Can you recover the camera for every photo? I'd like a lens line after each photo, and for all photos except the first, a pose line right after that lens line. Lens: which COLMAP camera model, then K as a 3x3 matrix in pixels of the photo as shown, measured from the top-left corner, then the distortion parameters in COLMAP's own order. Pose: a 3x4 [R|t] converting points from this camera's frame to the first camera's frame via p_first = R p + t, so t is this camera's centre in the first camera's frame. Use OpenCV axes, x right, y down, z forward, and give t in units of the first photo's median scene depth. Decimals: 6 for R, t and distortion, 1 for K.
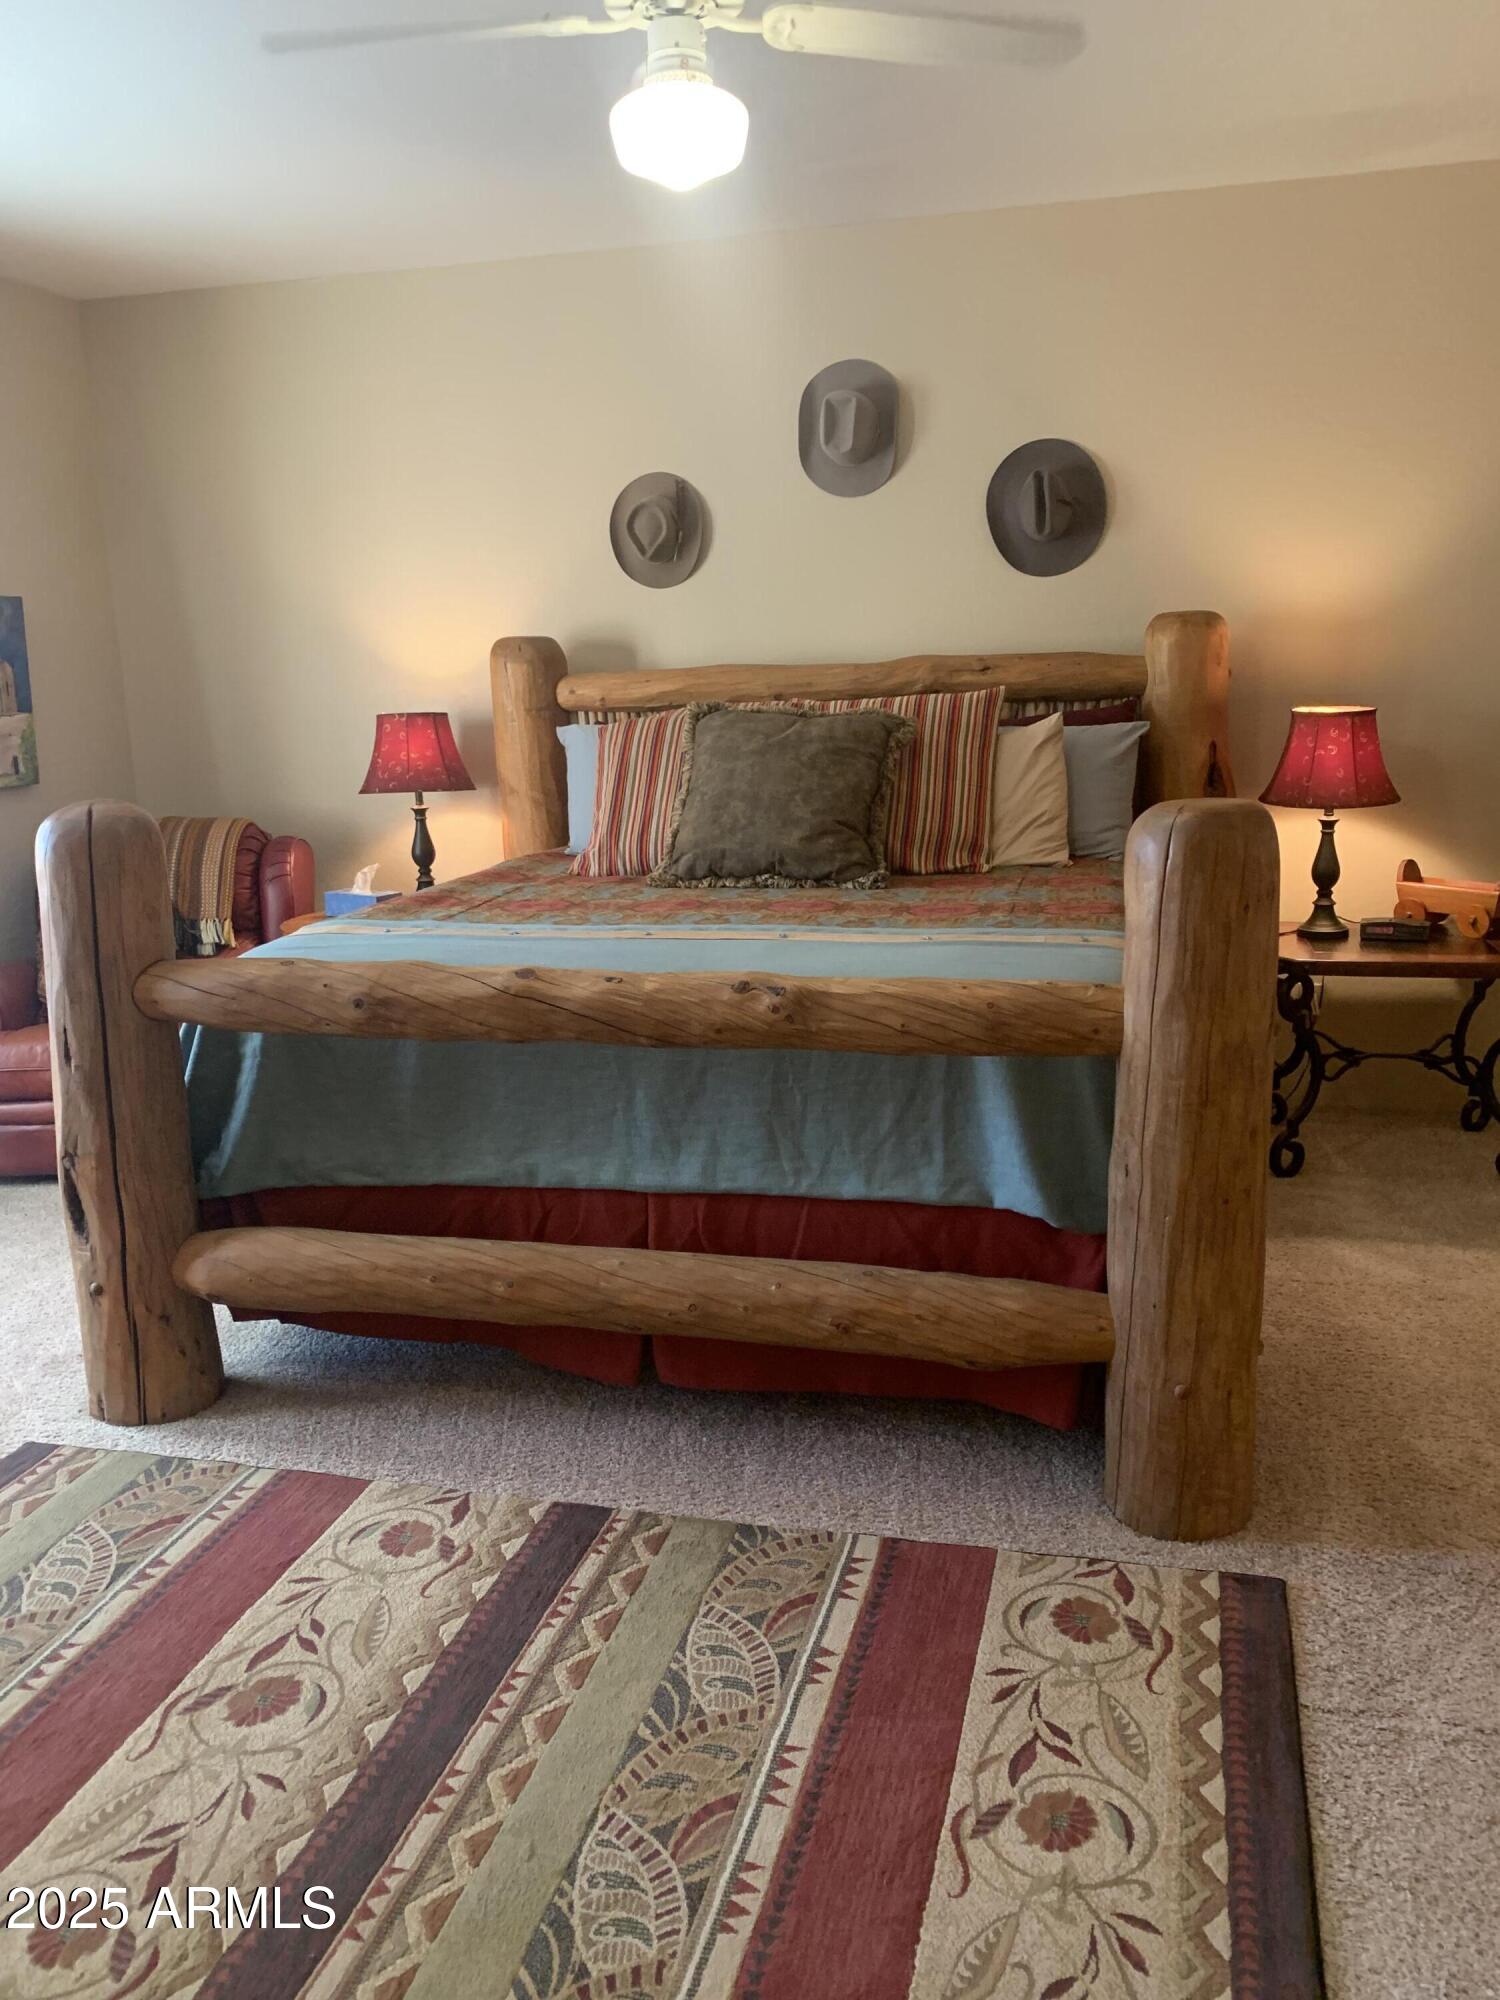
lens RADIAL K [[1505.9, 0, 762.7], [0, 1505.9, 987.1], [0, 0, 1]] dist [0.073350, -0.099123]
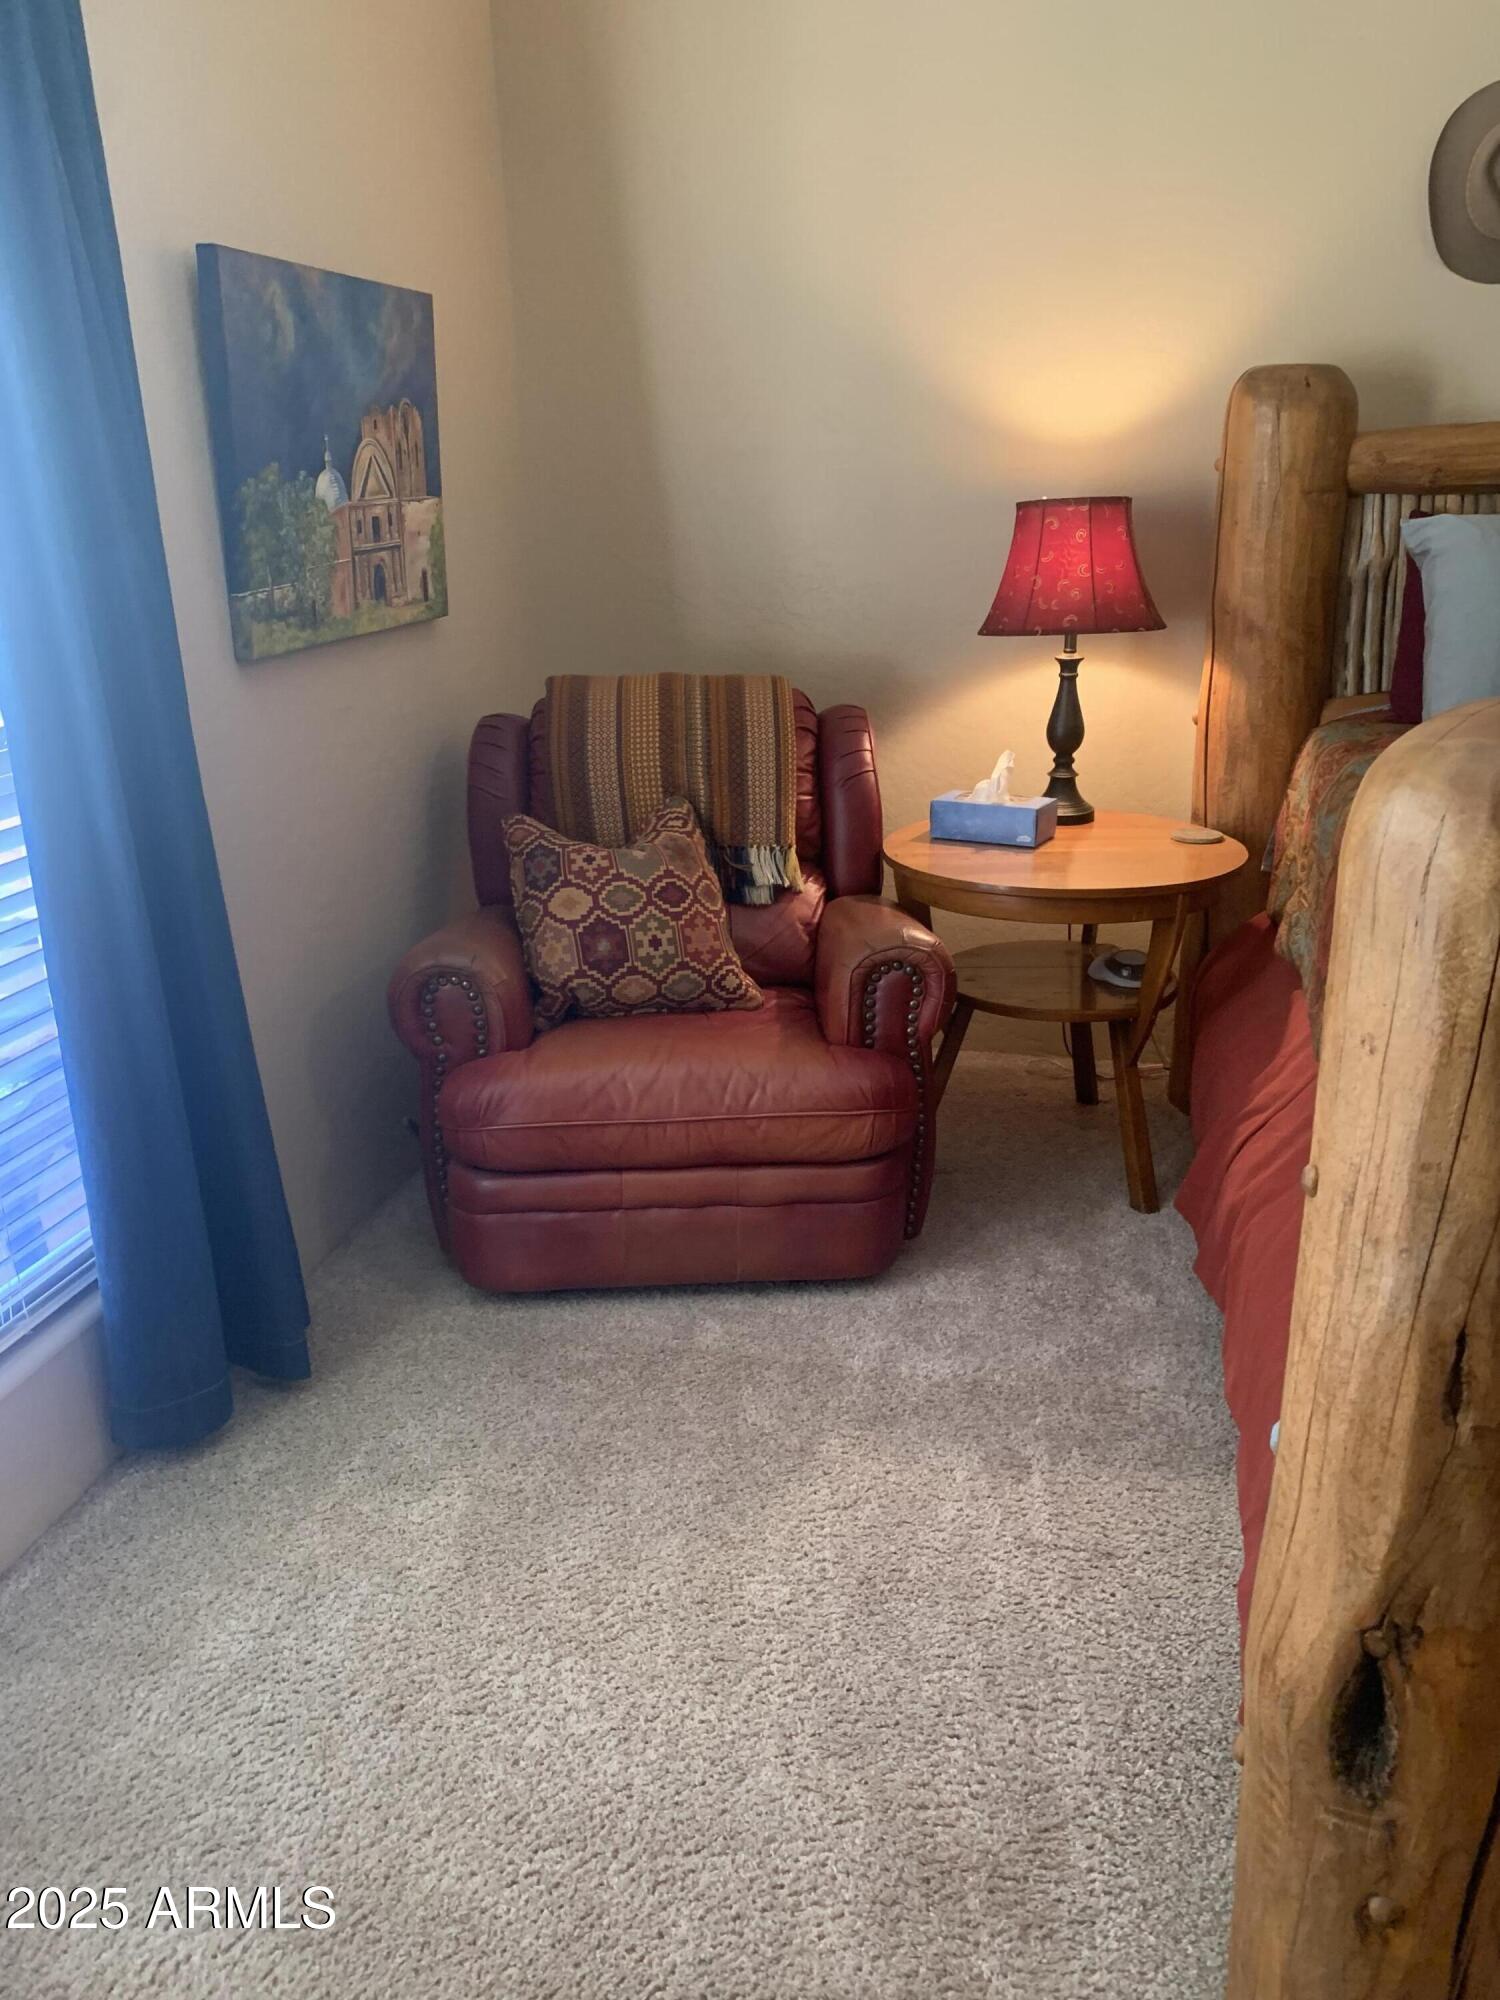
lens RADIAL K [[1505.9, 0, 762.7], [0, 1505.9, 987.1], [0, 0, 1]] dist [0.073350, -0.099123]
pose [[0.999829, 0.001858, 0.018391, -0.371473], [-0.003936, 0.993518, 0.113605, -0.056305], [-0.018061, -0.113658, 0.993356, 0.382410]]
